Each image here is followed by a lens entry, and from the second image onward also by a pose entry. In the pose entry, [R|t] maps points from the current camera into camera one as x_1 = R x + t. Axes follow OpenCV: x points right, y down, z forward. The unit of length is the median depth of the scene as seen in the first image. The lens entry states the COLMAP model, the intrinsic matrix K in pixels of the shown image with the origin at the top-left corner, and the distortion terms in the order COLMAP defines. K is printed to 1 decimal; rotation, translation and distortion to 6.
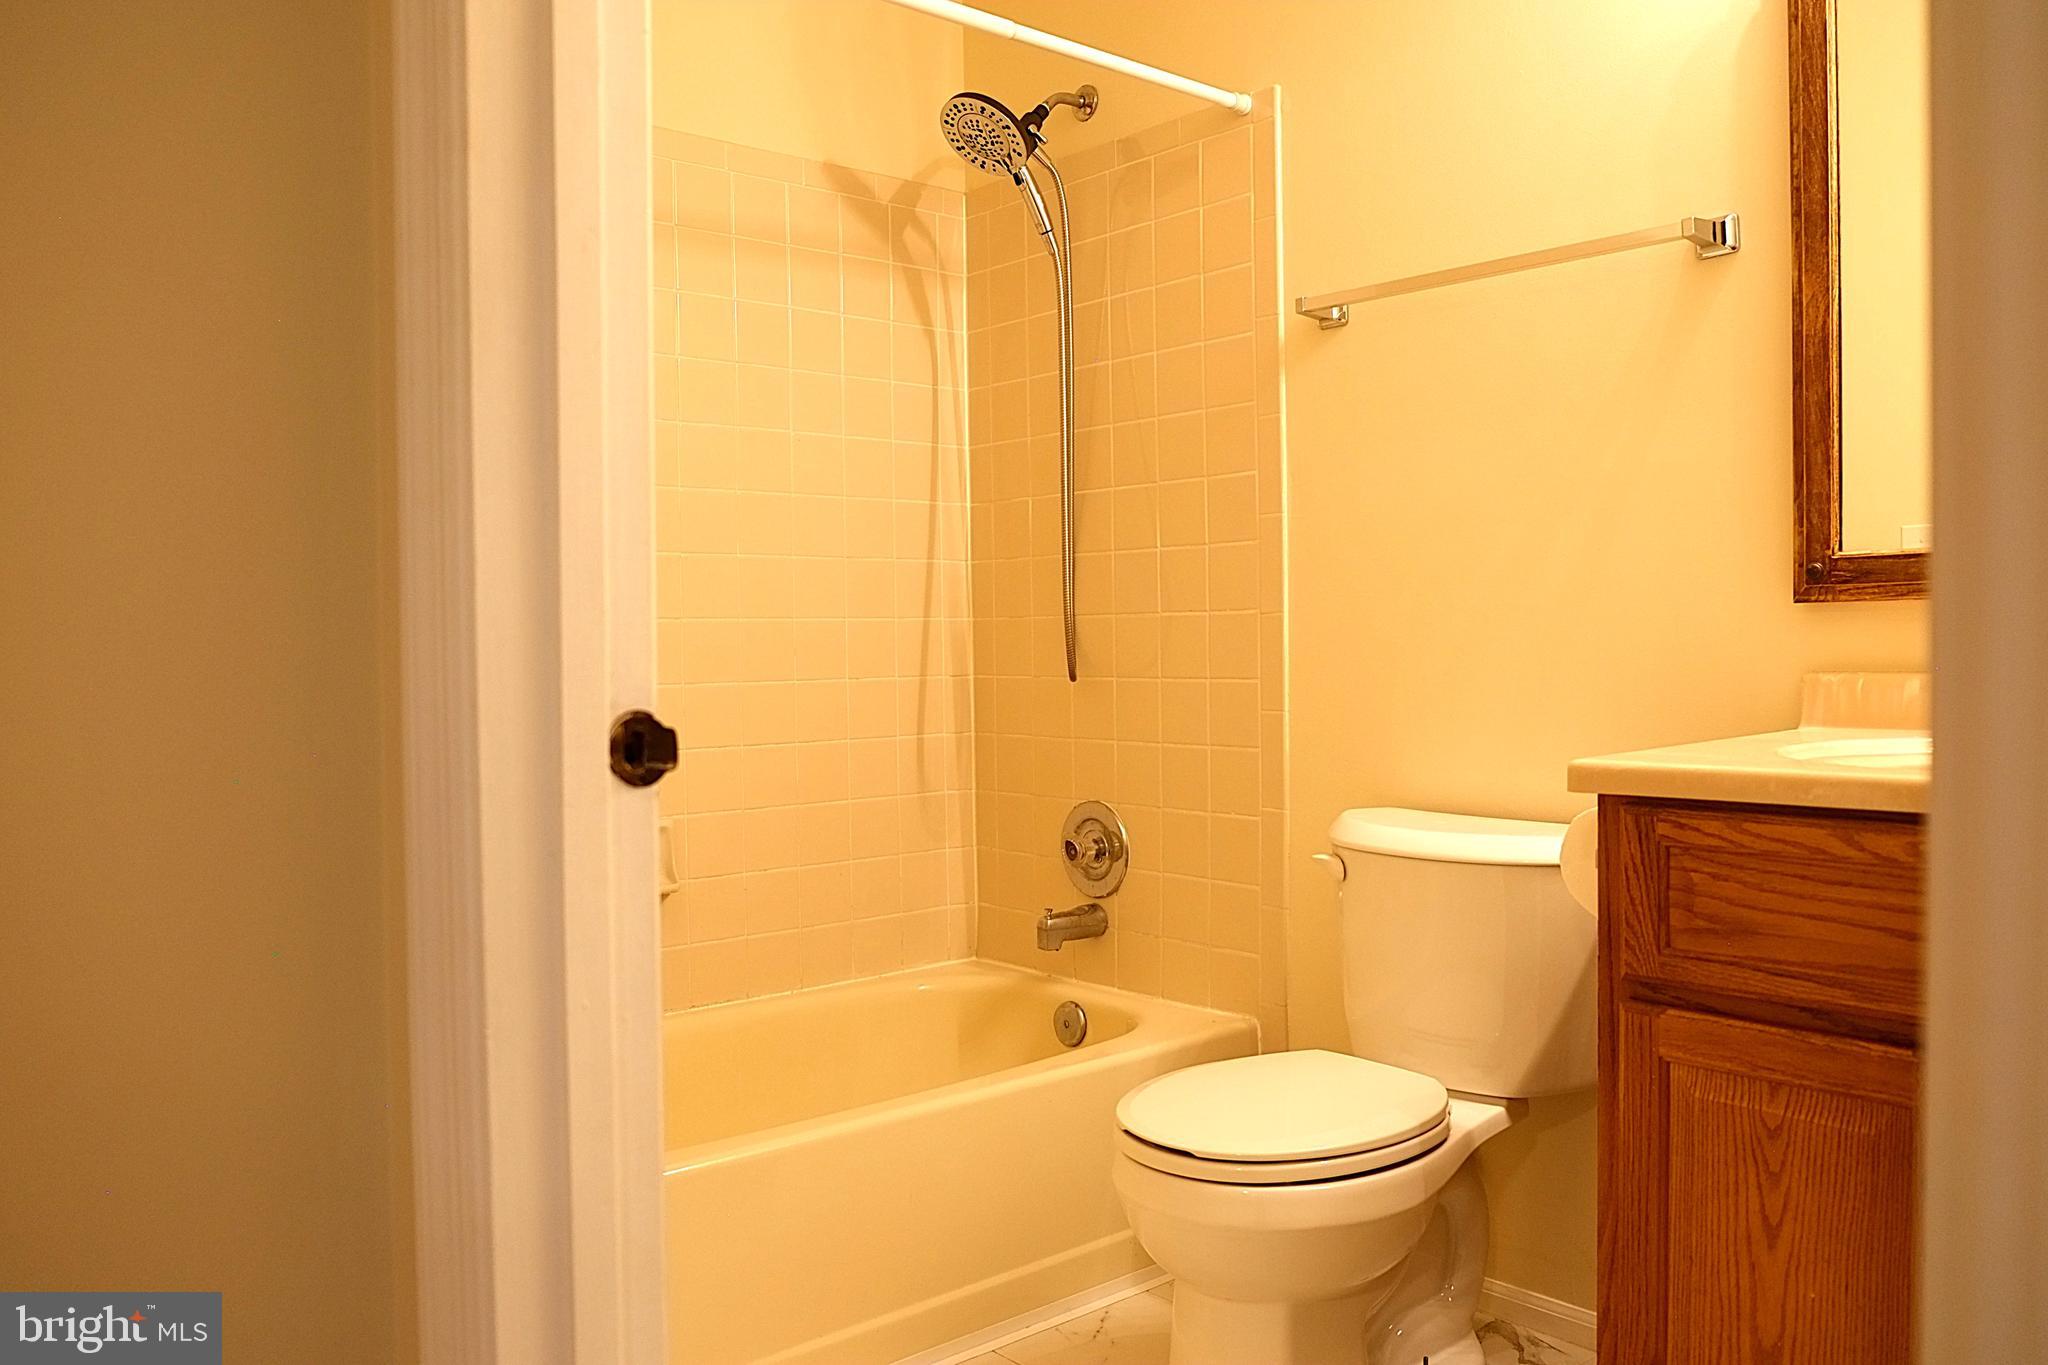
lens RADIAL K [[1588.2, 0, 1022.7], [0, 1588.2, 691.8], [0, 0, 1]] dist [-0.061716, 0.042709]
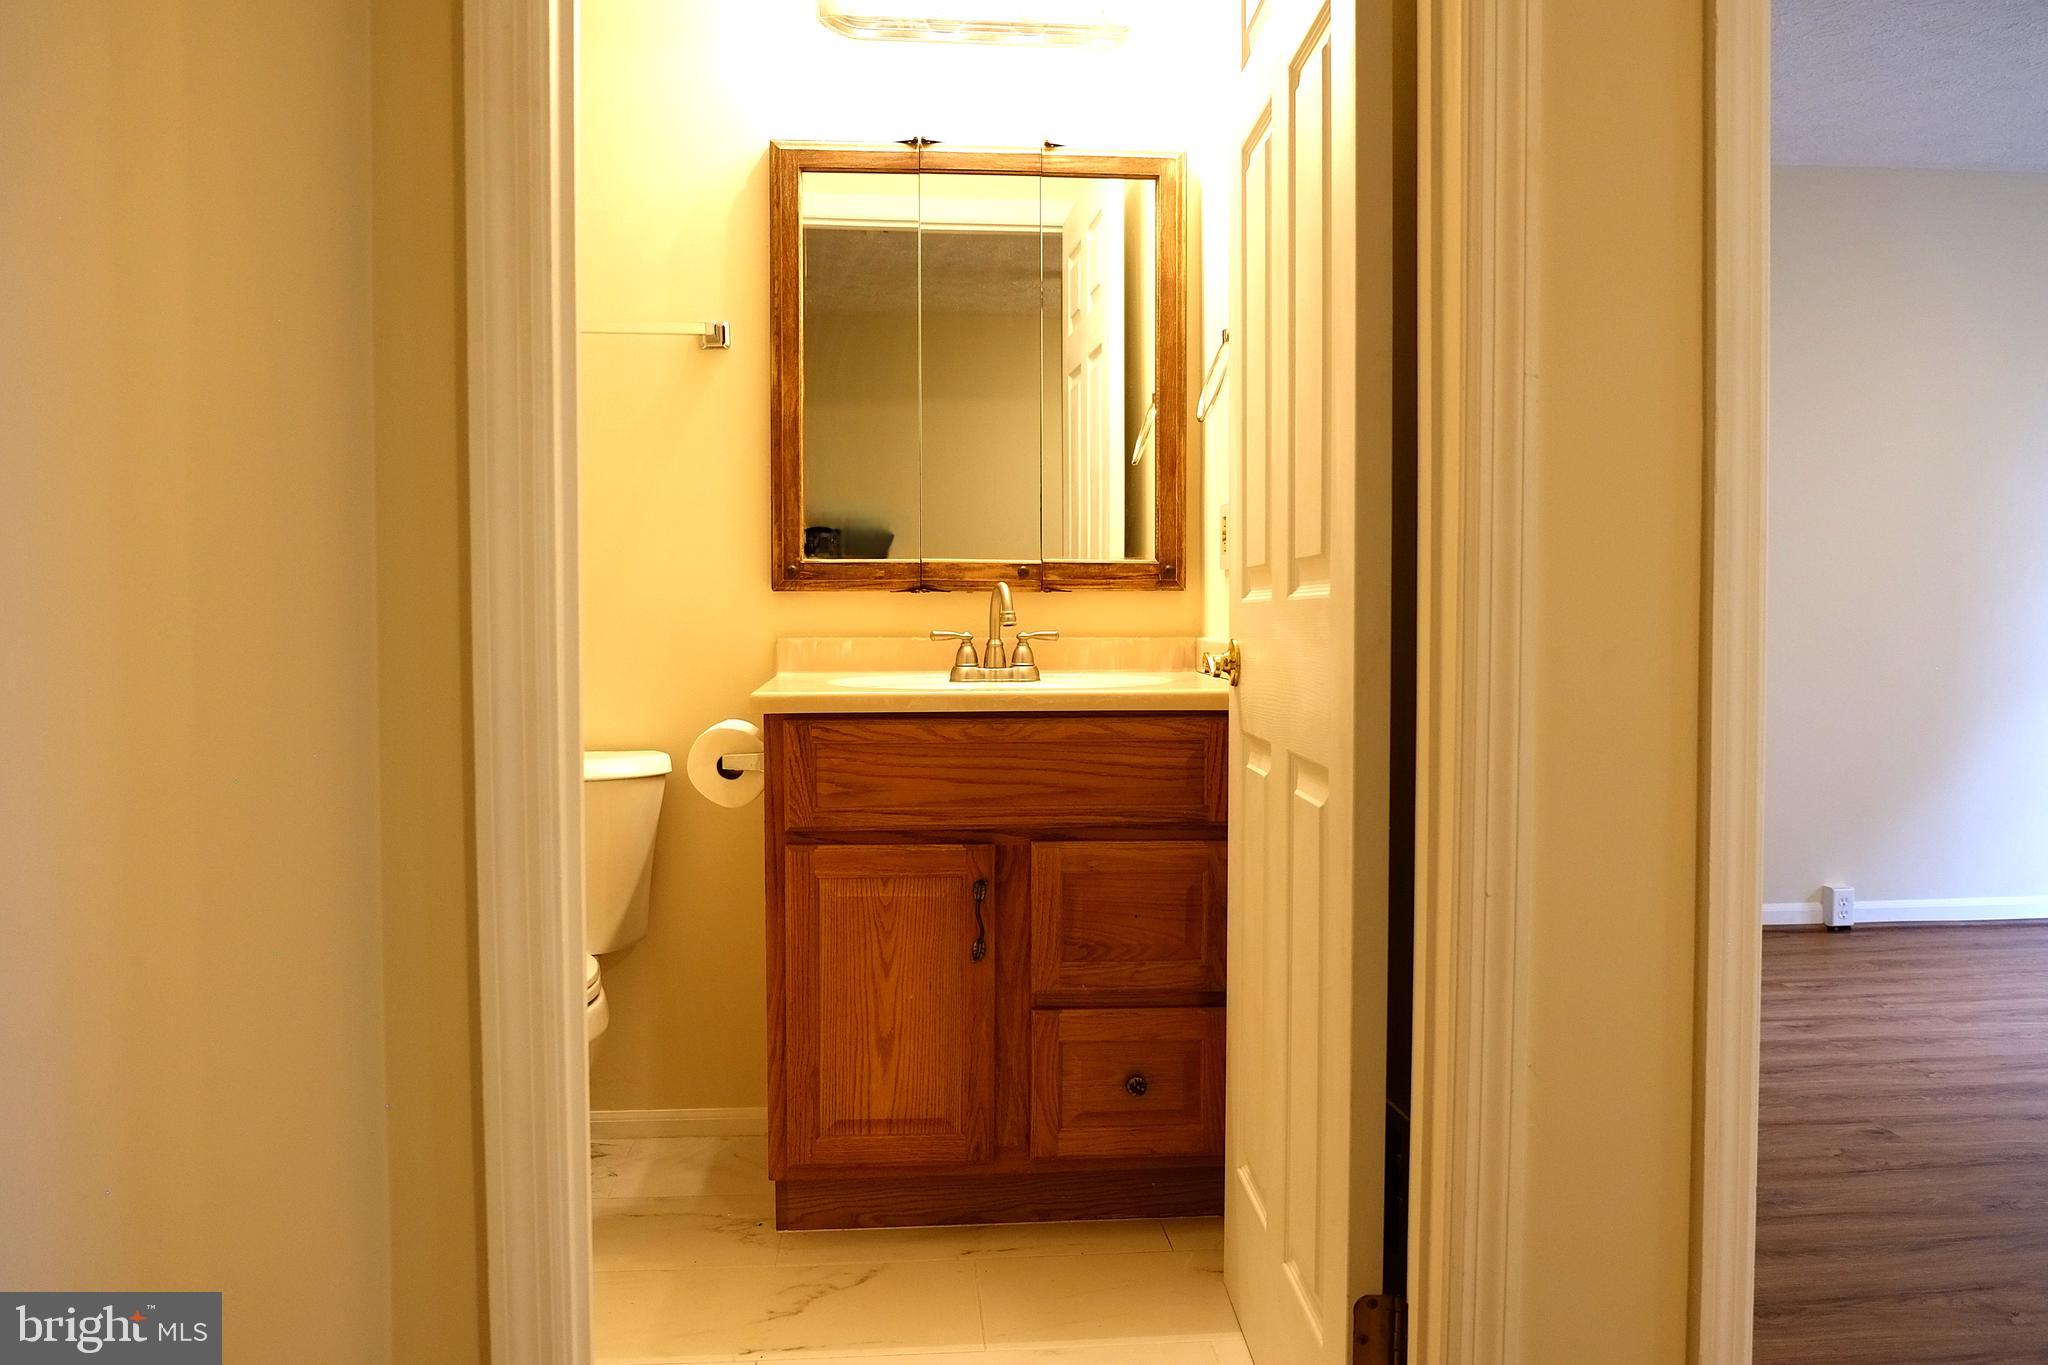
lens RADIAL K [[1588.2, 0, 1023.8], [0, 1588.2, 683.6], [0, 0, 1]] dist [-0.061716, 0.042709]
pose [[0.596839, -0.022538, 0.802045, -0.759327], [0.014202, 0.999746, 0.017525, 0.011828], [-0.802235, 0.000931, 0.597007, -0.133017]]
